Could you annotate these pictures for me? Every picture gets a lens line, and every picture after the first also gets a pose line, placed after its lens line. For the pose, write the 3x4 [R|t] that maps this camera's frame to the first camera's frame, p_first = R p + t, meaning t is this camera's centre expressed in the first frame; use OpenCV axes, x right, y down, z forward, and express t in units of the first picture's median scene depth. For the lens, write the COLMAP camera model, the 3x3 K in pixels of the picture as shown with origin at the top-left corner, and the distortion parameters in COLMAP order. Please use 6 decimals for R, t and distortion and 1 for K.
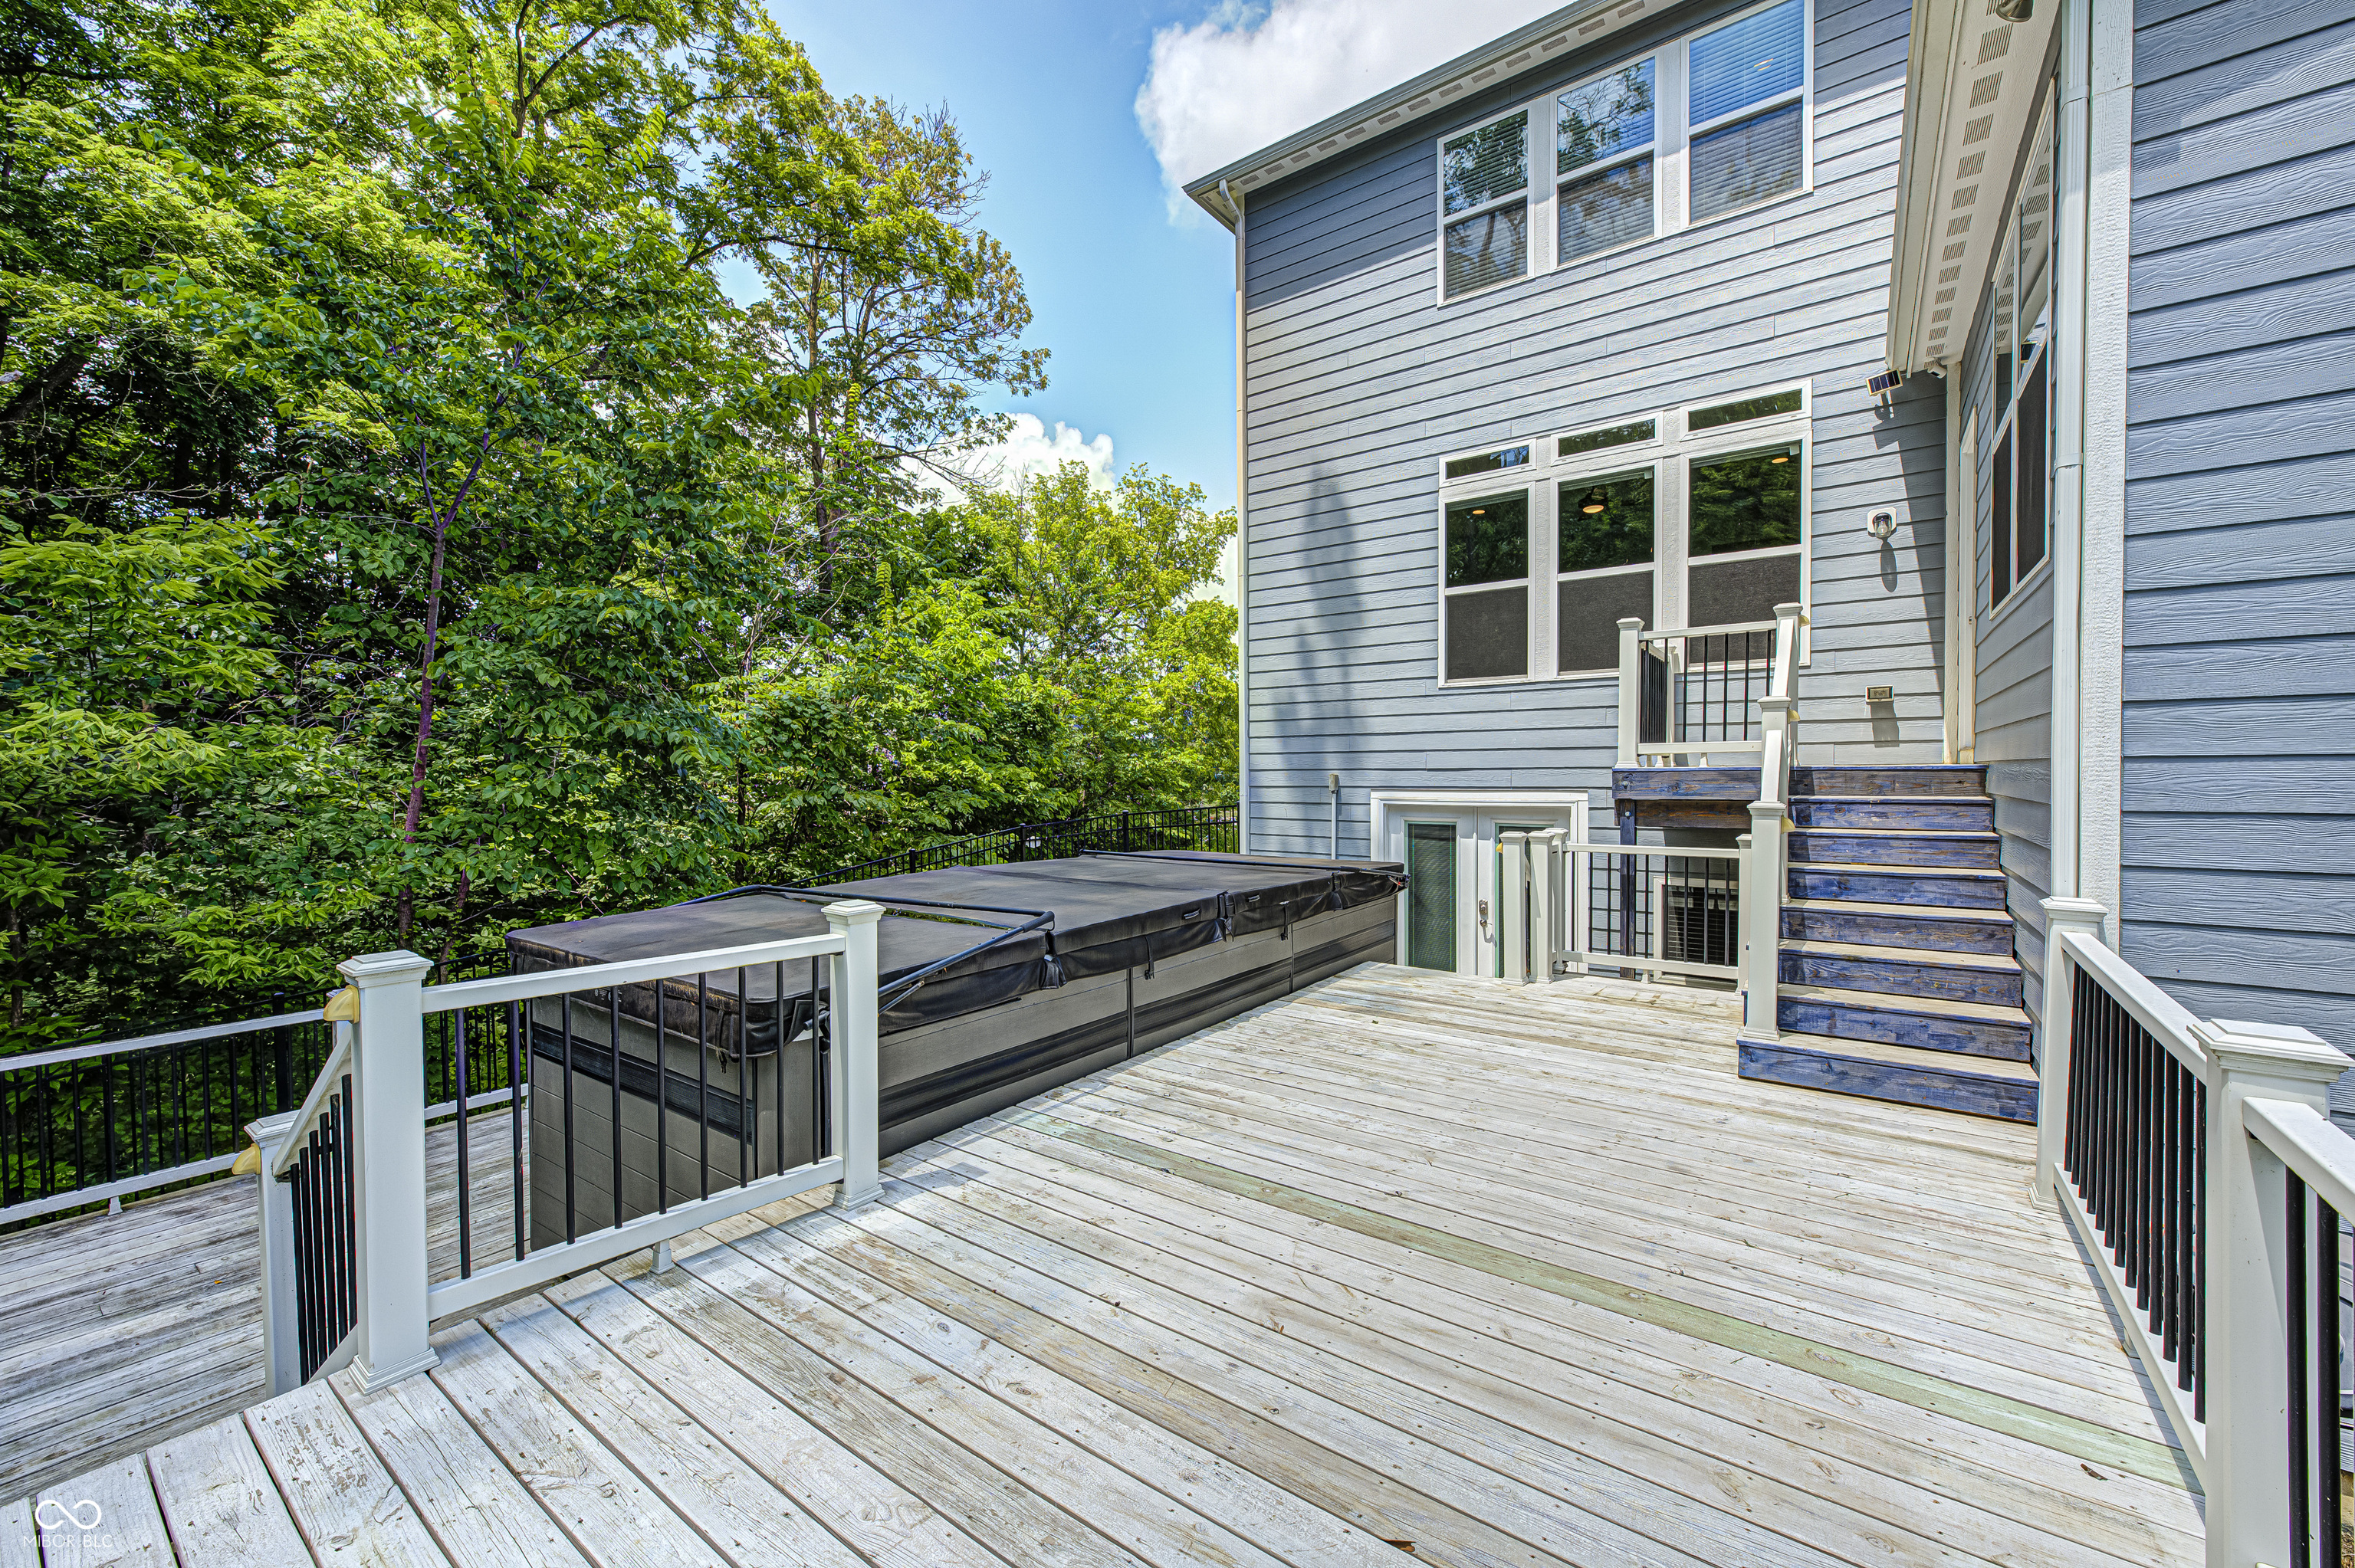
lens RADIAL K [[924.2, 0, 1177.9], [0, 924.2, 791.5], [0, 0, 1]] dist [-0.001385, 0.000218]
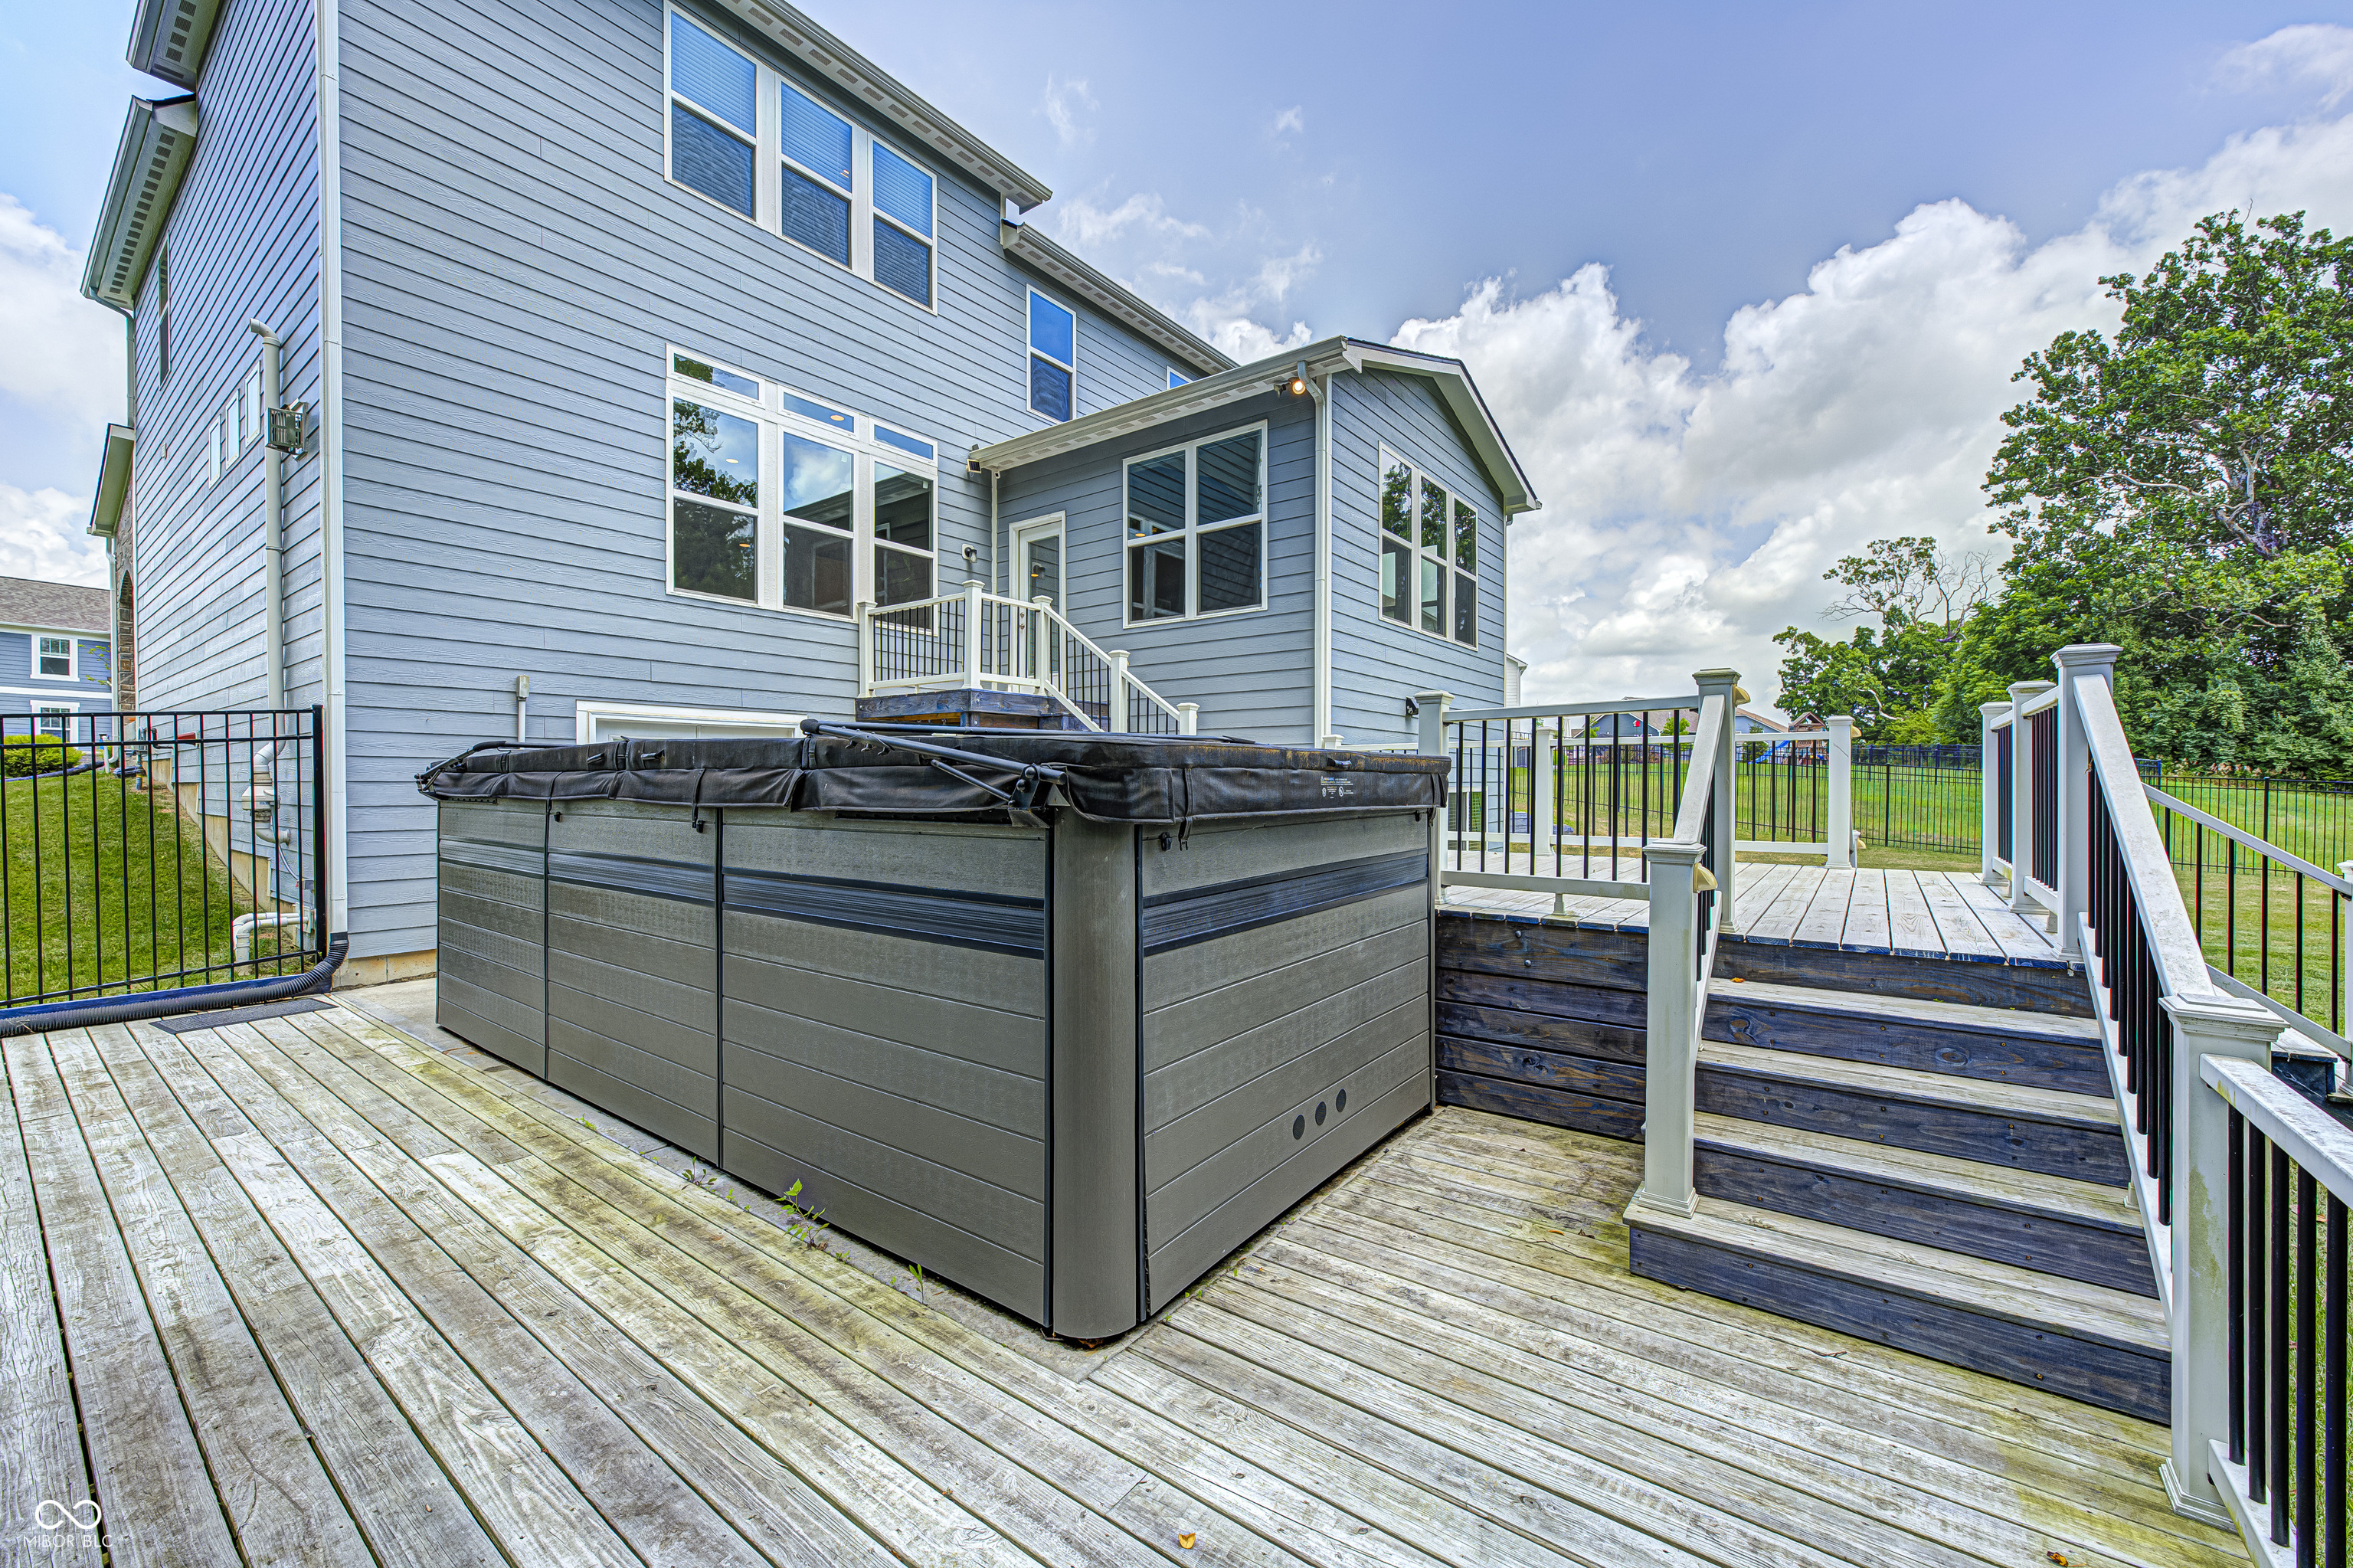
lens RADIAL K [[923.6, 0, 1177.3], [0, 923.6, 791.3], [0, 0, 1]] dist [-0.001385, 0.000218]
pose [[0.016012, -0.001714, 0.999870, -0.256414], [0.021673, 0.999764, 0.001367, 0.038078], [-0.999637, 0.021649, 0.016045, 0.199289]]
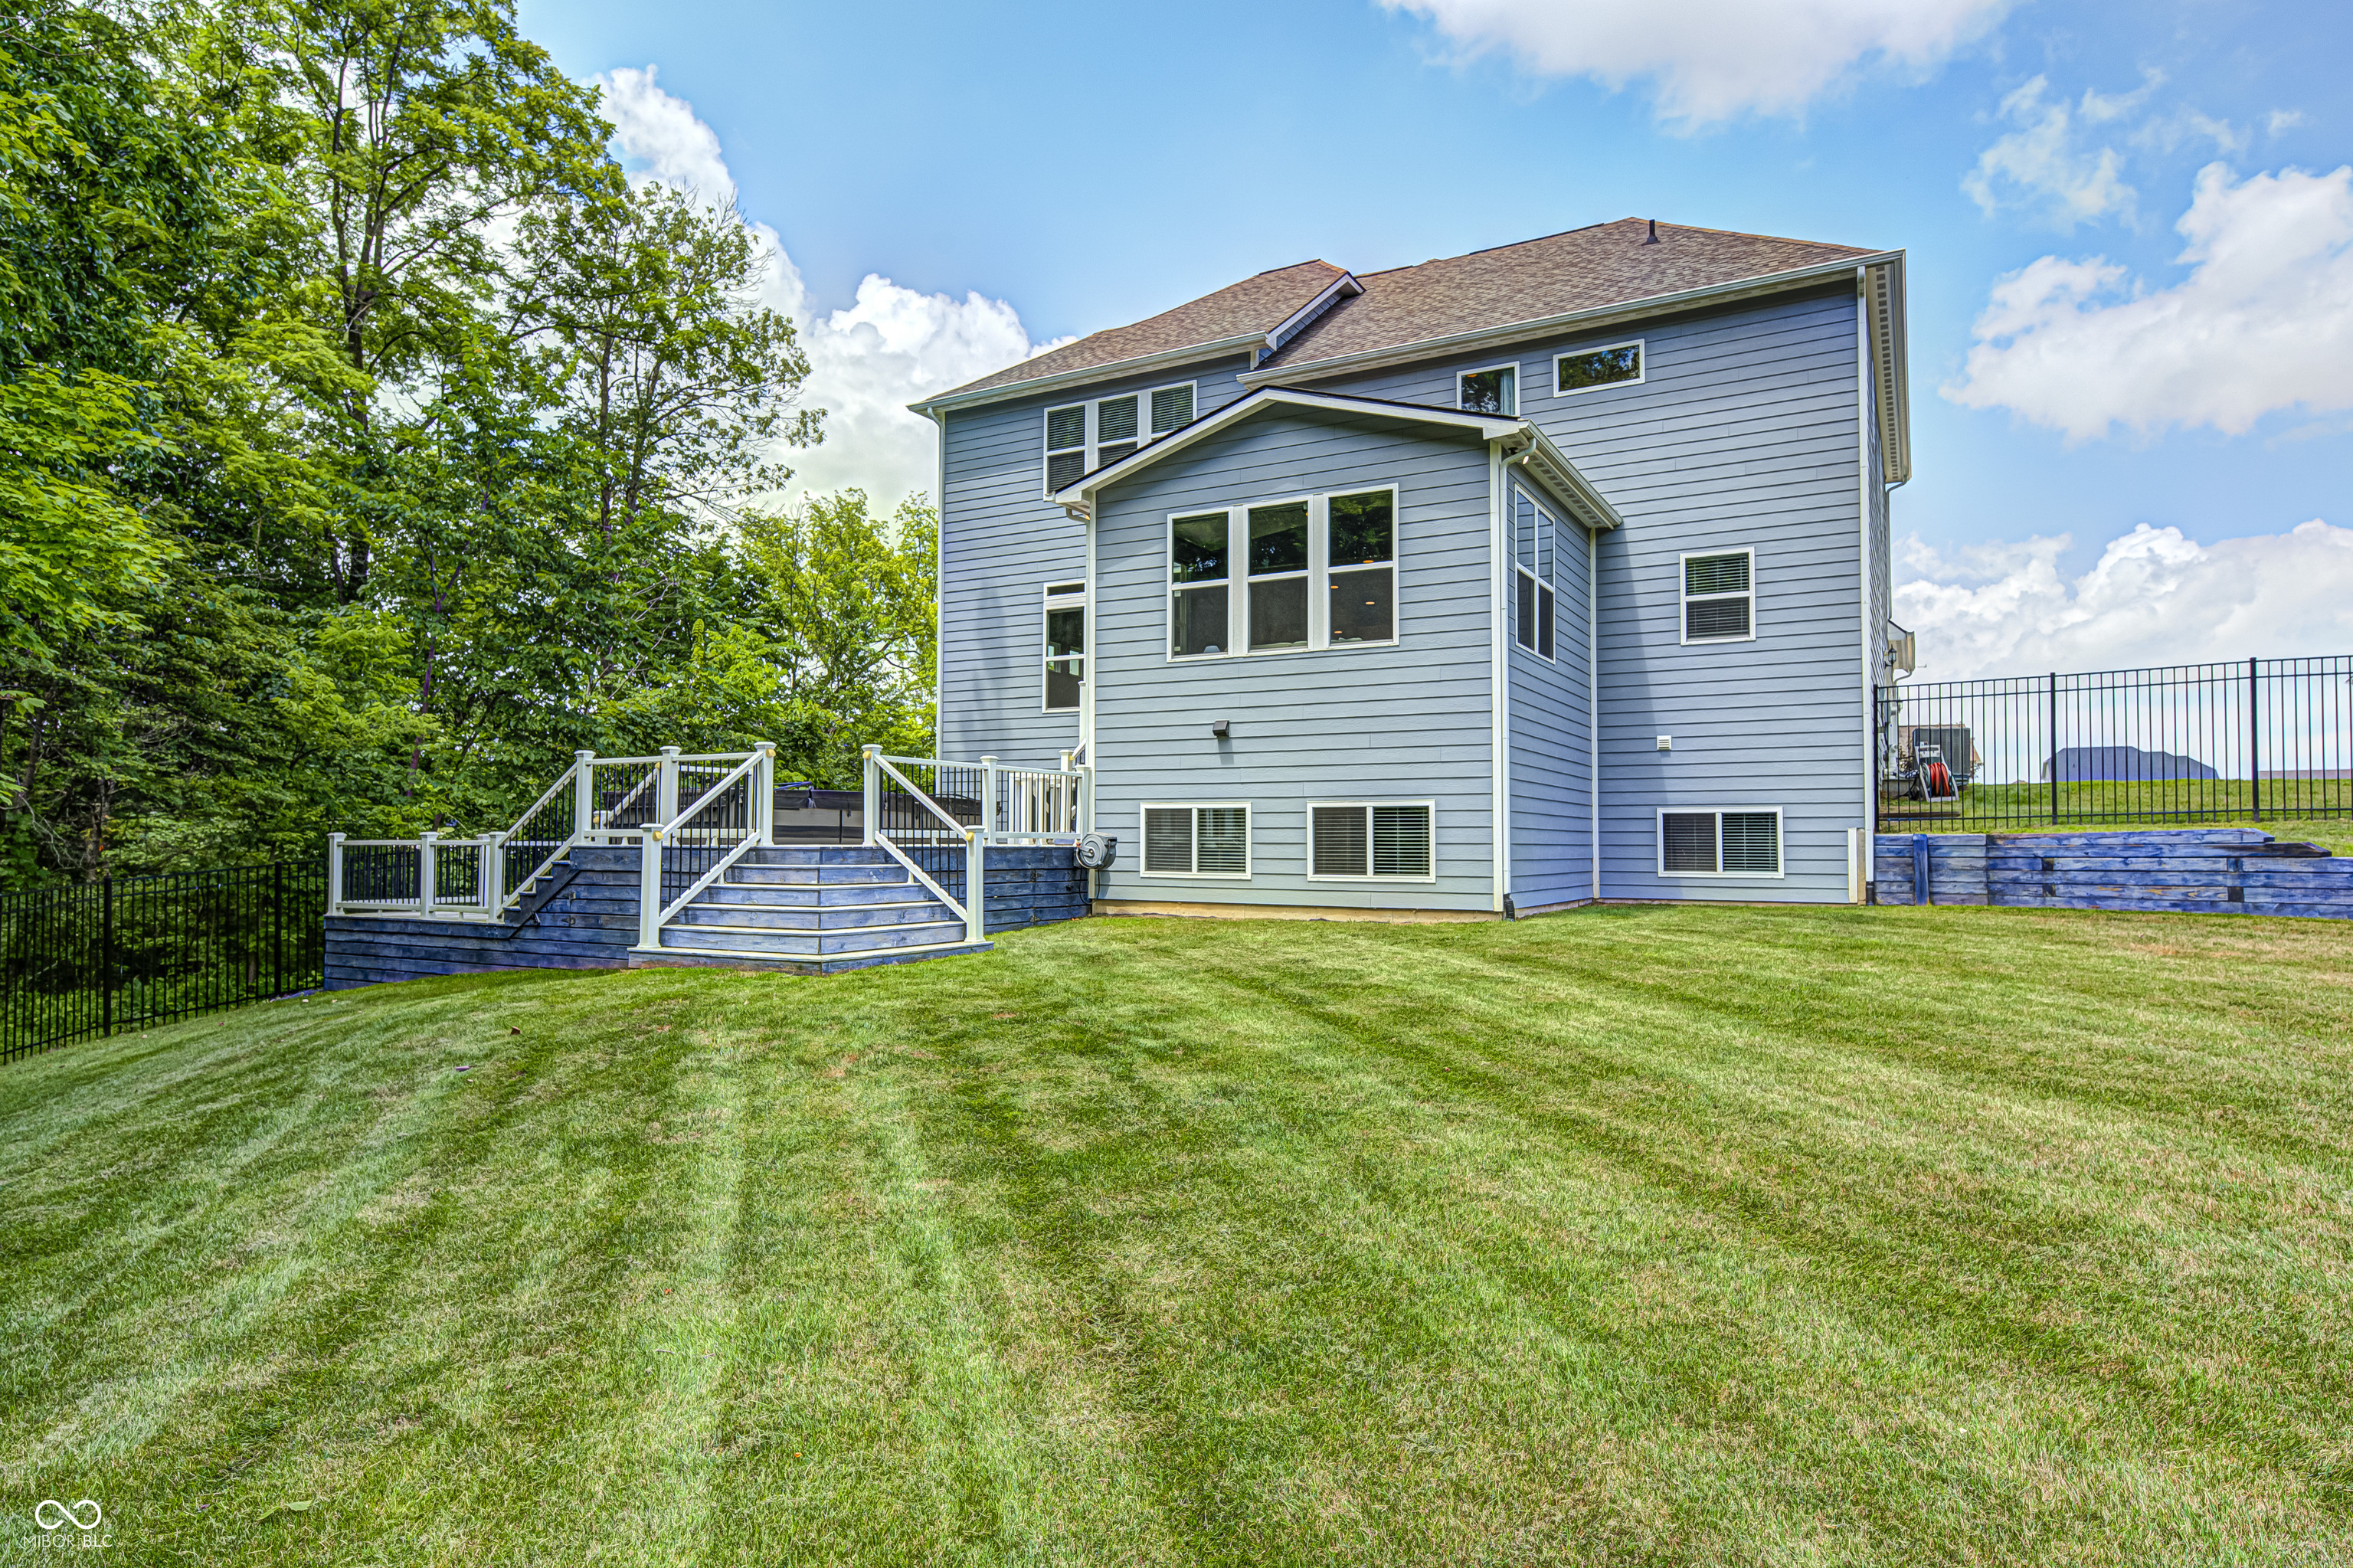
lens RADIAL K [[1336.7, 0, 1191.2], [0, 1336.7, 779.2], [0, 0, 1]] dist [0.007719, 0.000876]
pose [[0.991524, 0.014362, 0.129124, 0.096440], [-0.005189, 0.997456, -0.071100, 0.079172], [-0.129816, 0.069828, 0.989076, -0.630427]]
